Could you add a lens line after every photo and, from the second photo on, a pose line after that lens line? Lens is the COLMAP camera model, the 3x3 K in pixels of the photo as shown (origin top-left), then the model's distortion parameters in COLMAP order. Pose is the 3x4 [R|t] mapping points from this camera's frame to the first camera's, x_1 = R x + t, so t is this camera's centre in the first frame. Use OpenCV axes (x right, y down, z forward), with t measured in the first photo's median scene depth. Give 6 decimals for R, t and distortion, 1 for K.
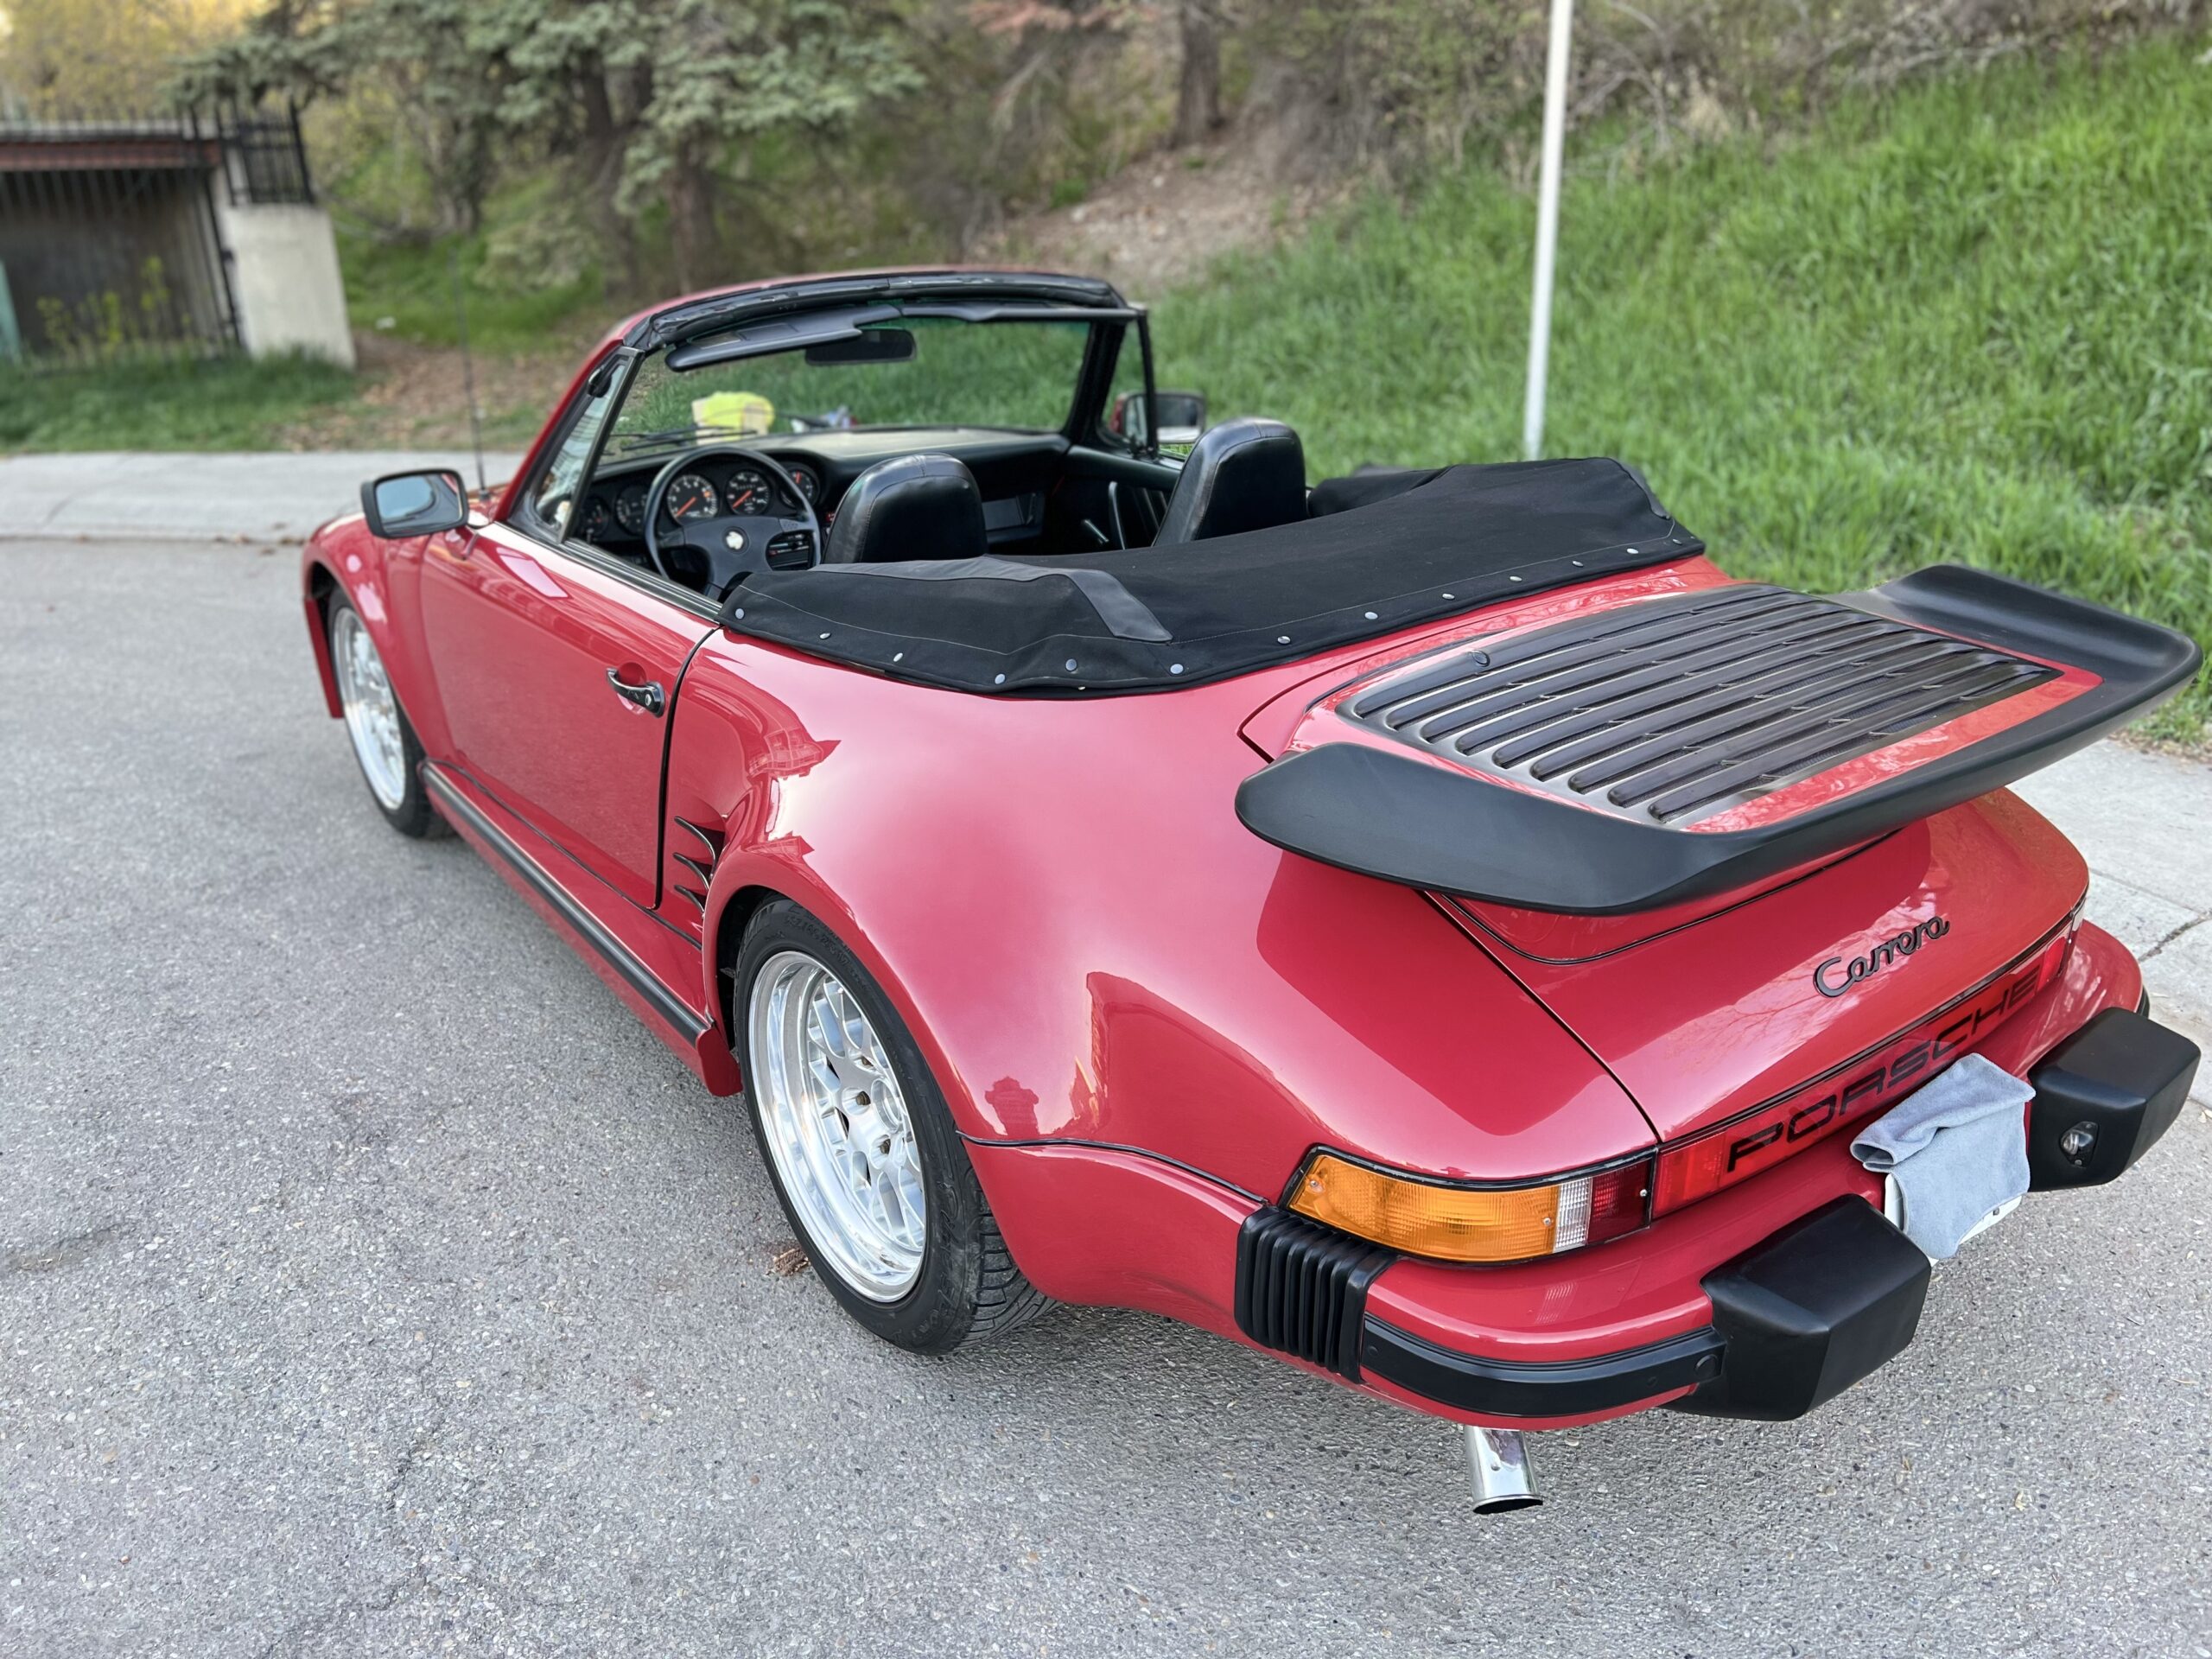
lens RADIAL K [[1678.7, 0, 1078.5], [0, 1678.7, 770.4], [0, 0, 1]] dist [0.043994, -0.042762]
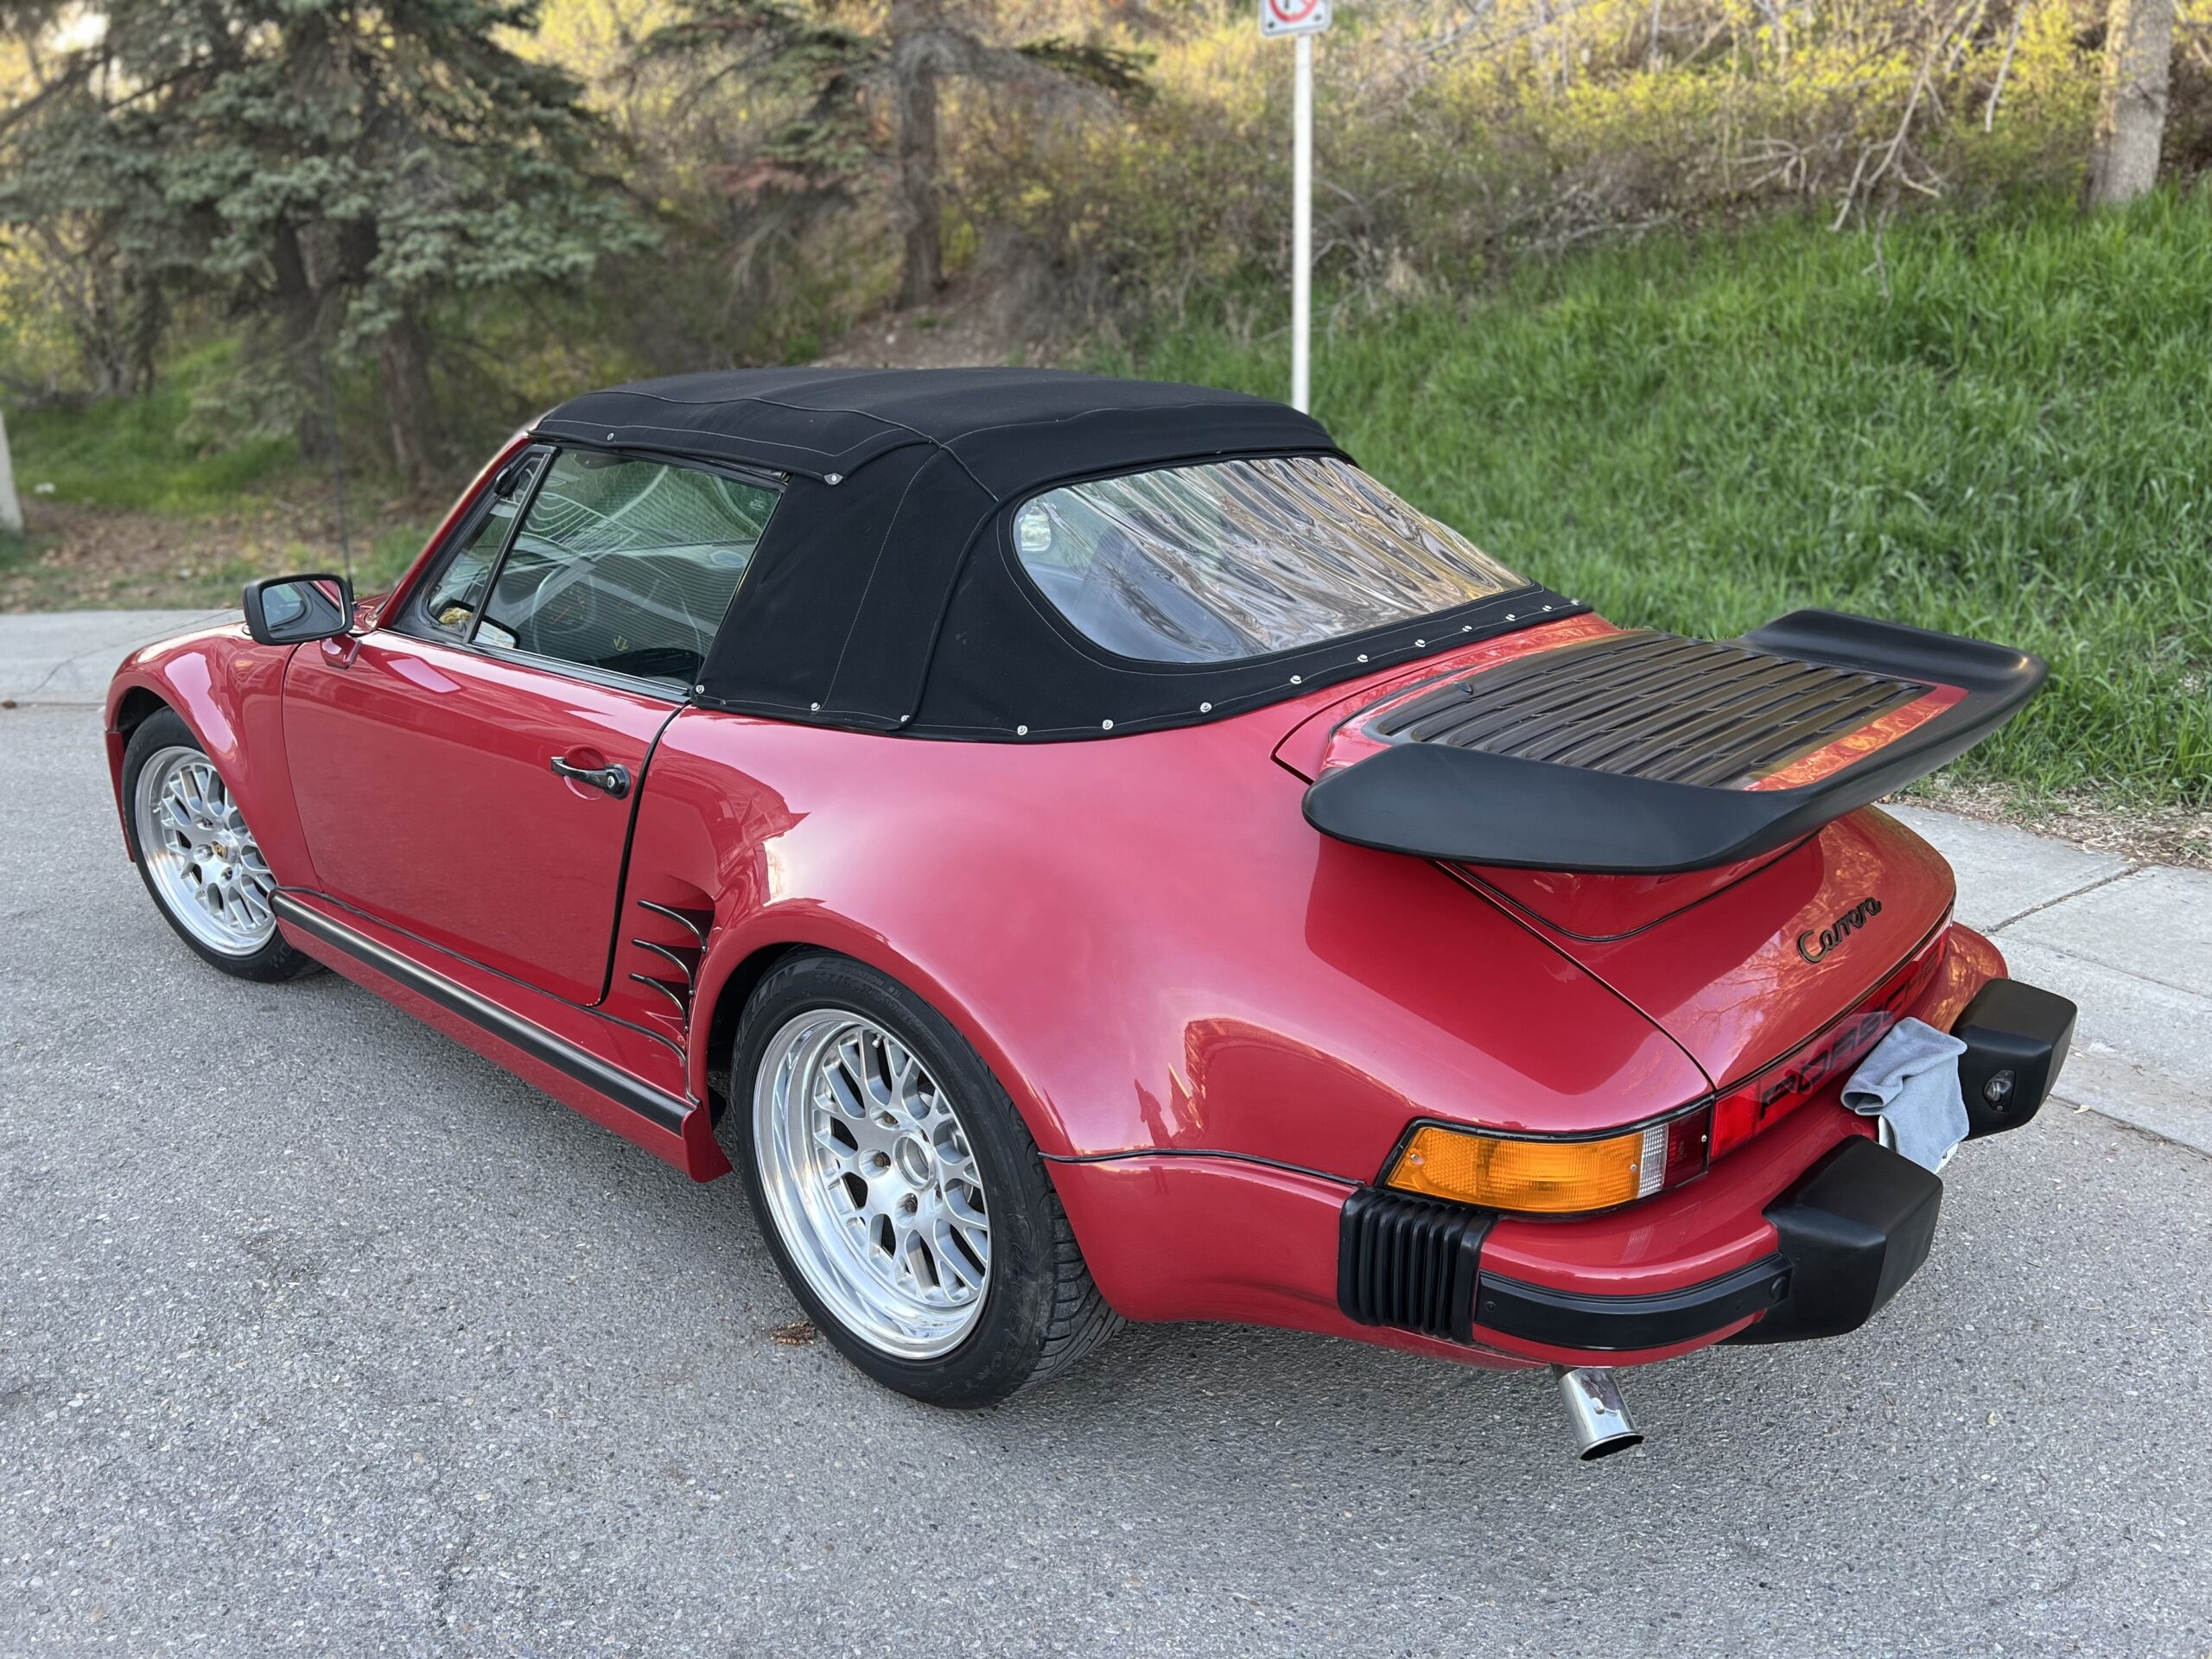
lens RADIAL K [[1678.7, 0, 1076.5], [0, 1678.7, 785.8], [0, 0, 1]] dist [0.043994, -0.042762]
pose [[0.983022, -0.043375, 0.178287, -0.166020], [0.058628, 0.994973, -0.081192, 0.056301], [-0.173868, 0.090266, 0.980623, -0.016981]]
